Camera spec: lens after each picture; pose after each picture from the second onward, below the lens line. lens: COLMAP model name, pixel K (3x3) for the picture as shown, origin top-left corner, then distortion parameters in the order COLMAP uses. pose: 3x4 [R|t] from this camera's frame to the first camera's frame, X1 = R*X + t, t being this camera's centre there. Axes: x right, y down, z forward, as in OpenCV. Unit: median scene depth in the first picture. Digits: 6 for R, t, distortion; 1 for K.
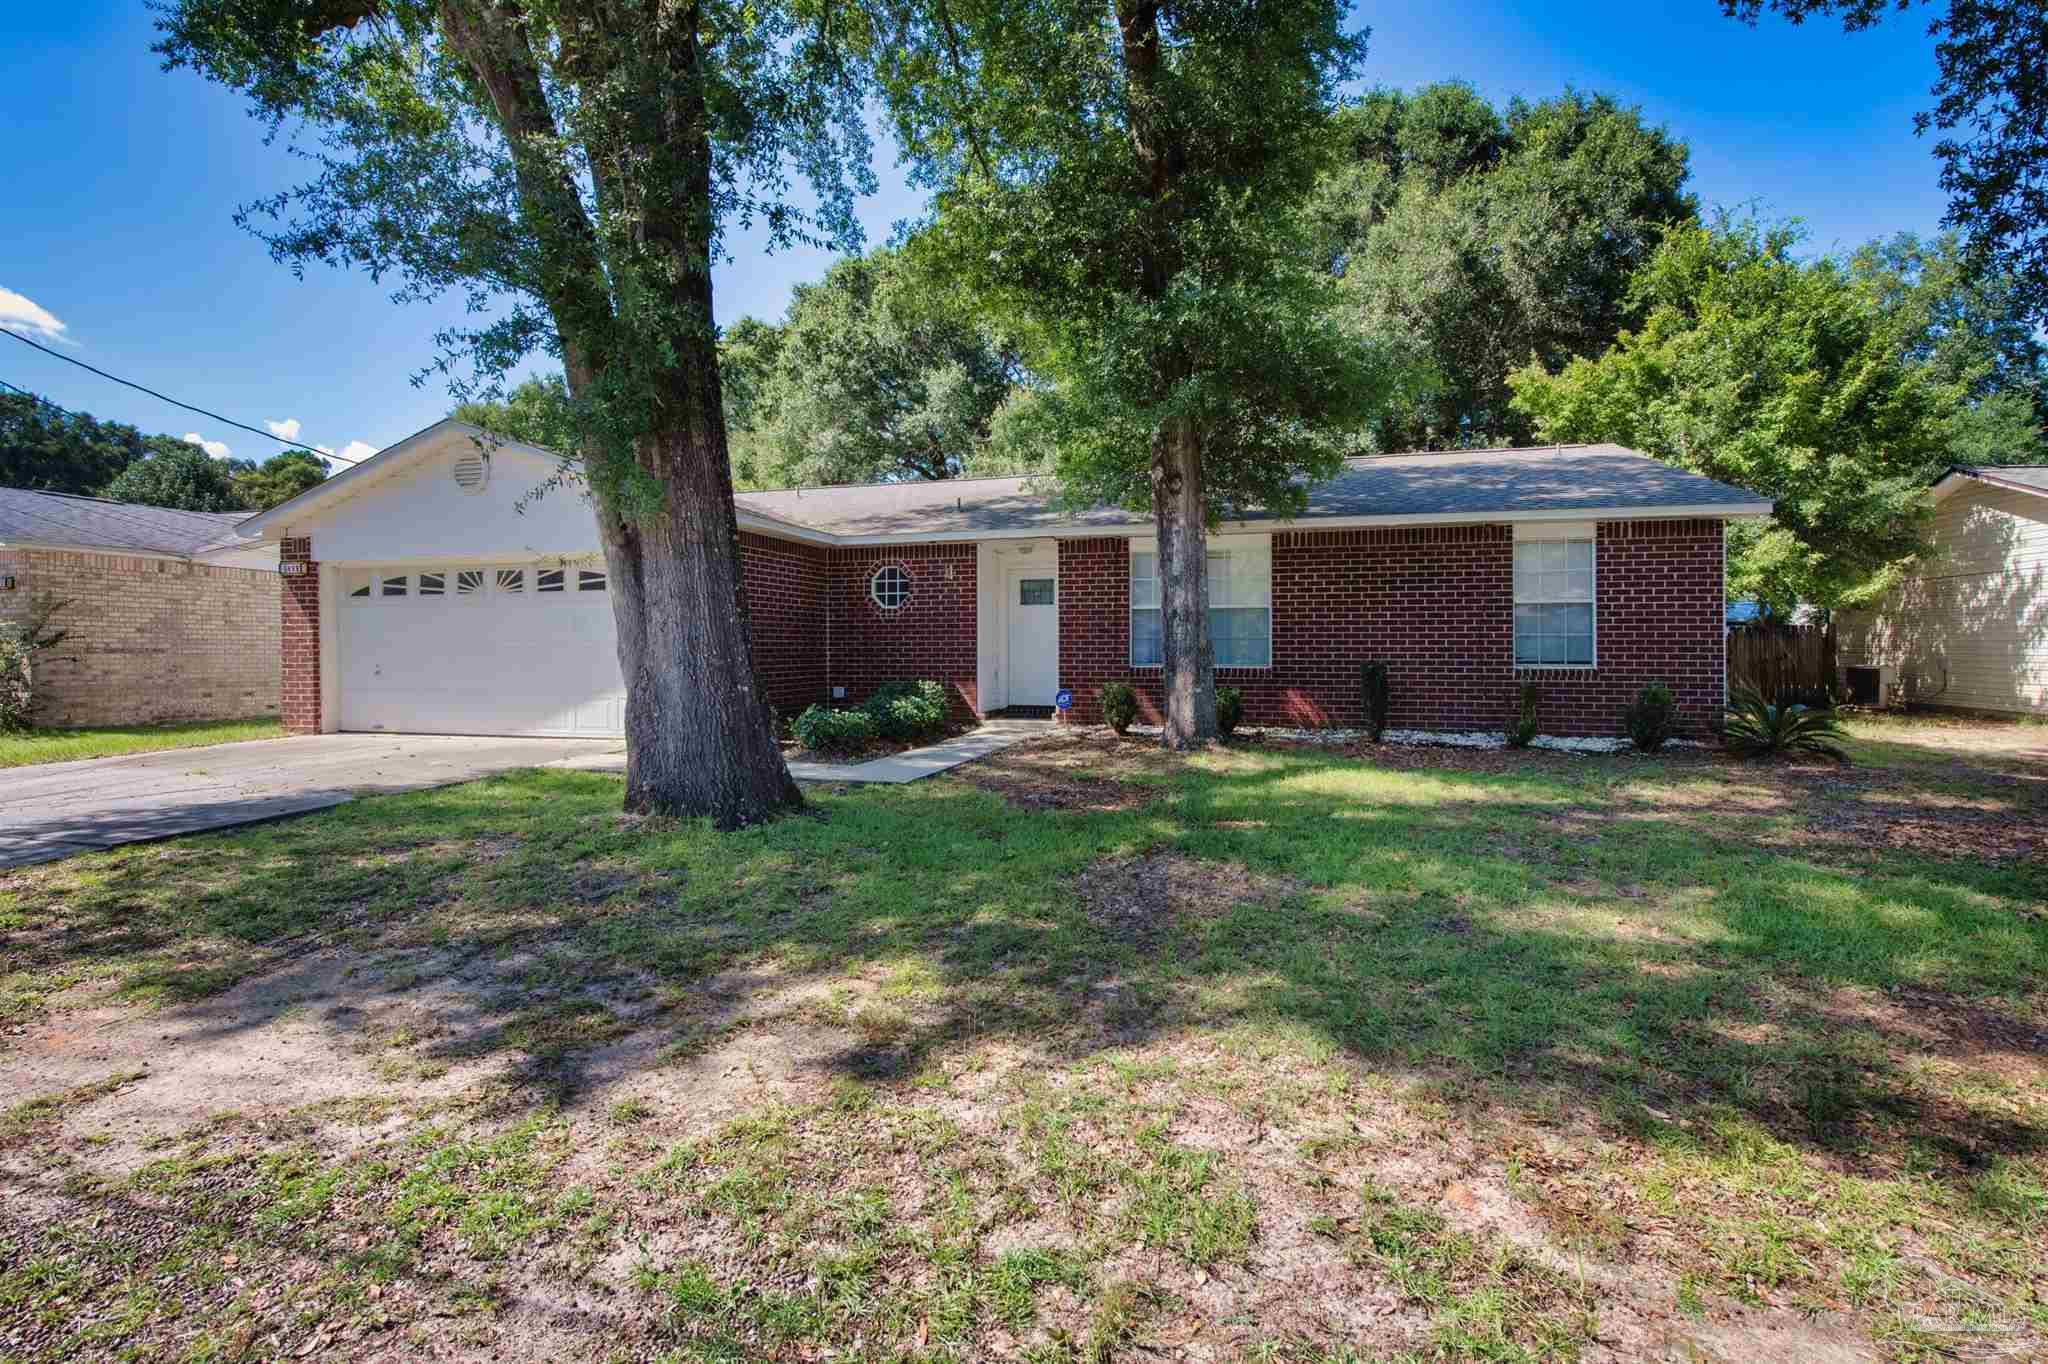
lens RADIAL K [[972.7, 0, 1028.1], [0, 972.7, 659.3], [0, 0, 1]] dist [-0.040545, 0.015238]
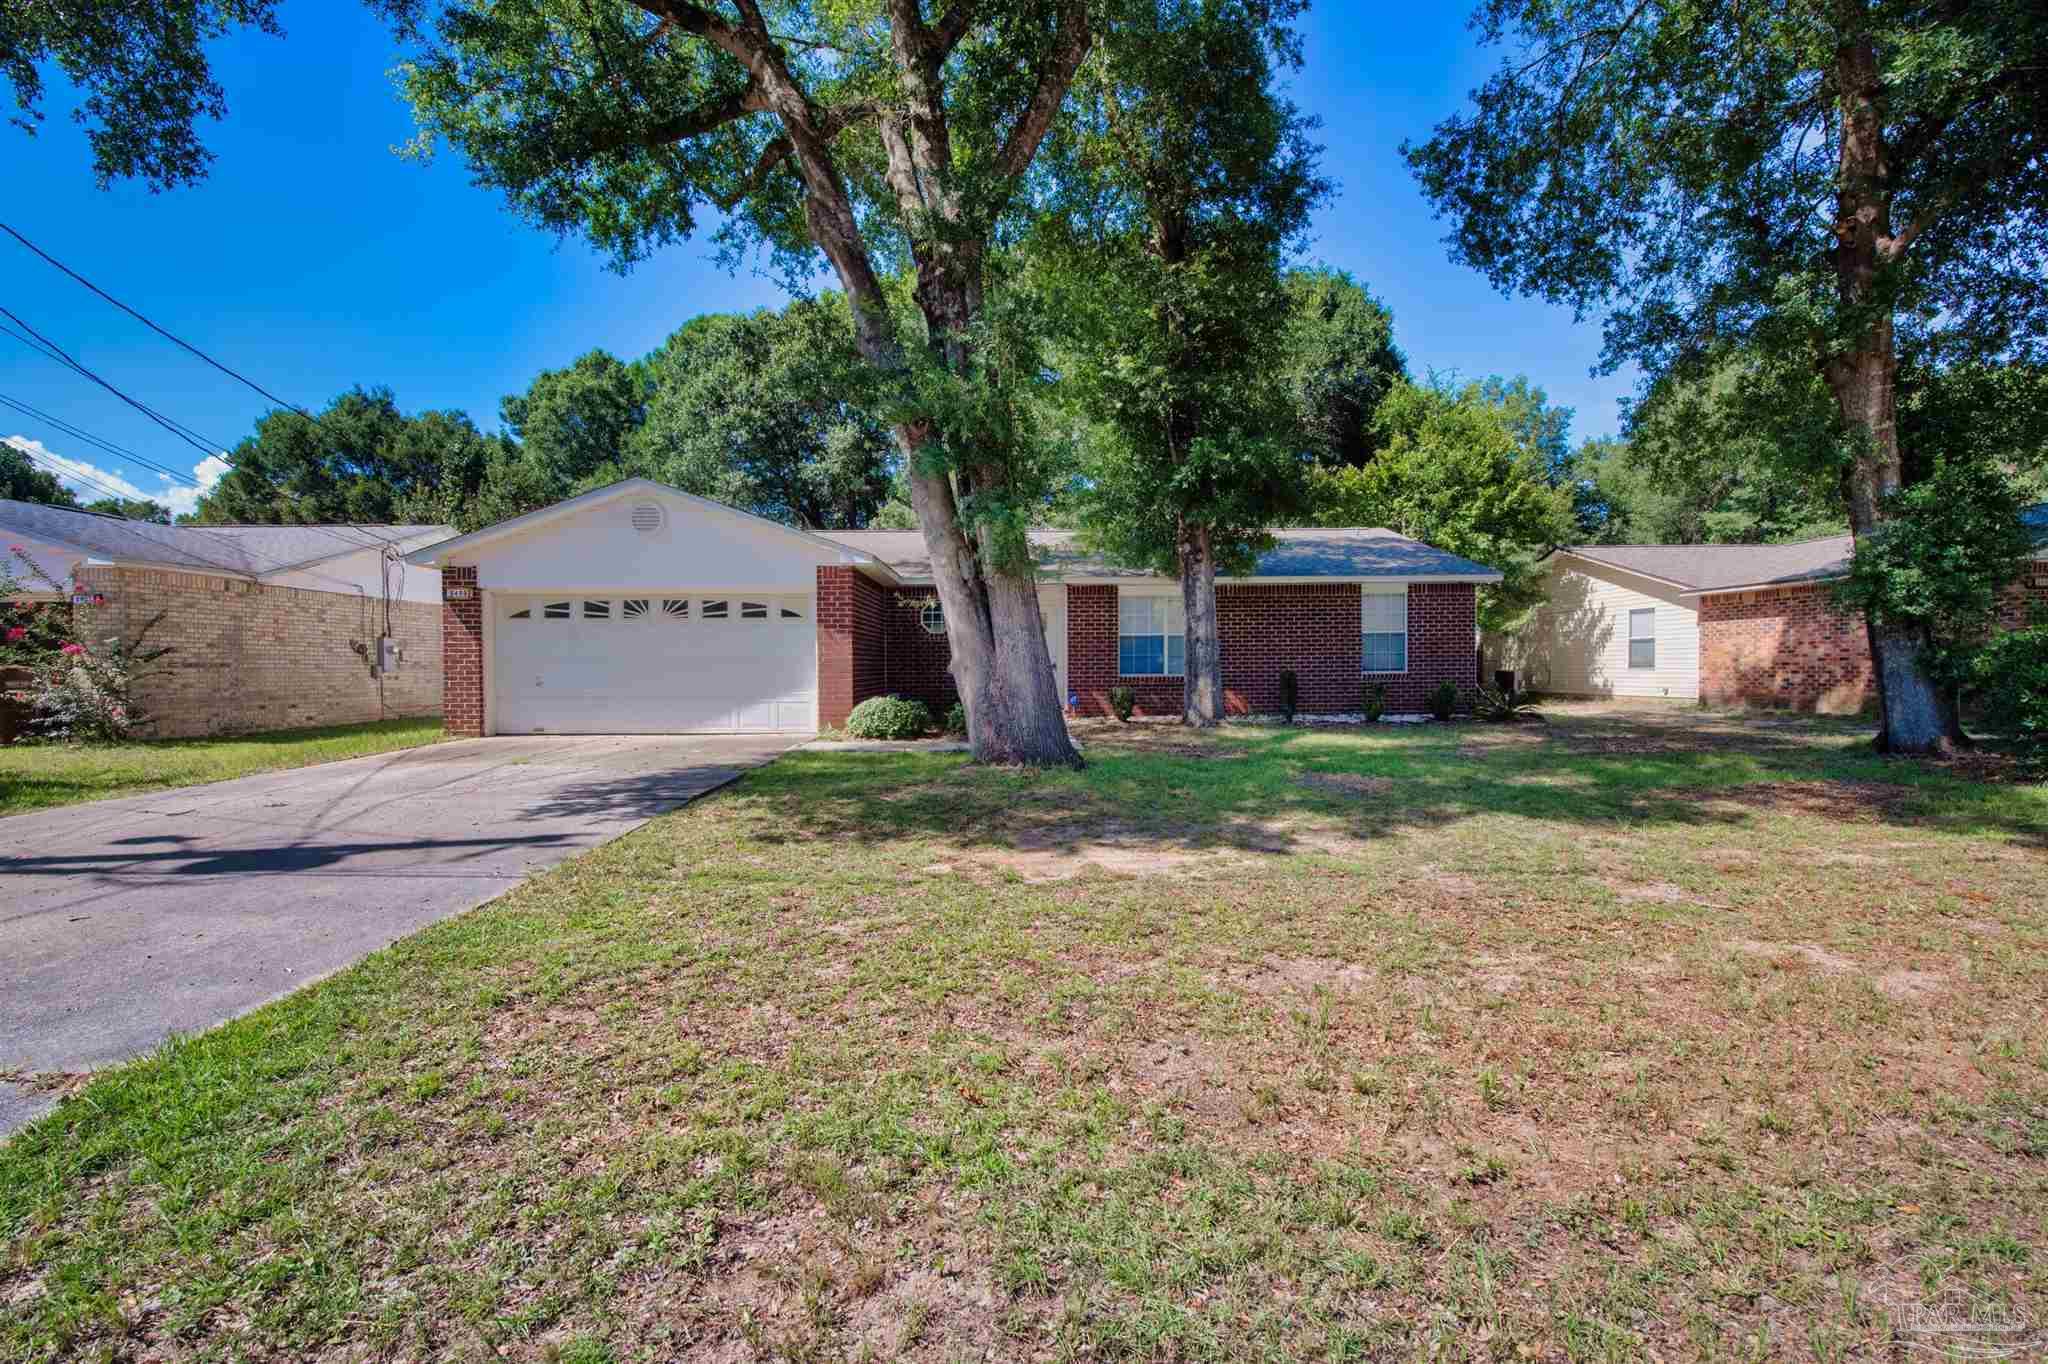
lens RADIAL K [[860.0, 0, 1035.8], [0, 860.0, 679.1], [0, 0, 1]] dist [0.001519, -0.000990]
pose [[0.956499, -0.007707, 0.291633, -0.404475], [0.004663, 0.999927, 0.011134, -0.000296], [-0.291698, -0.009290, 0.956465, -0.194506]]
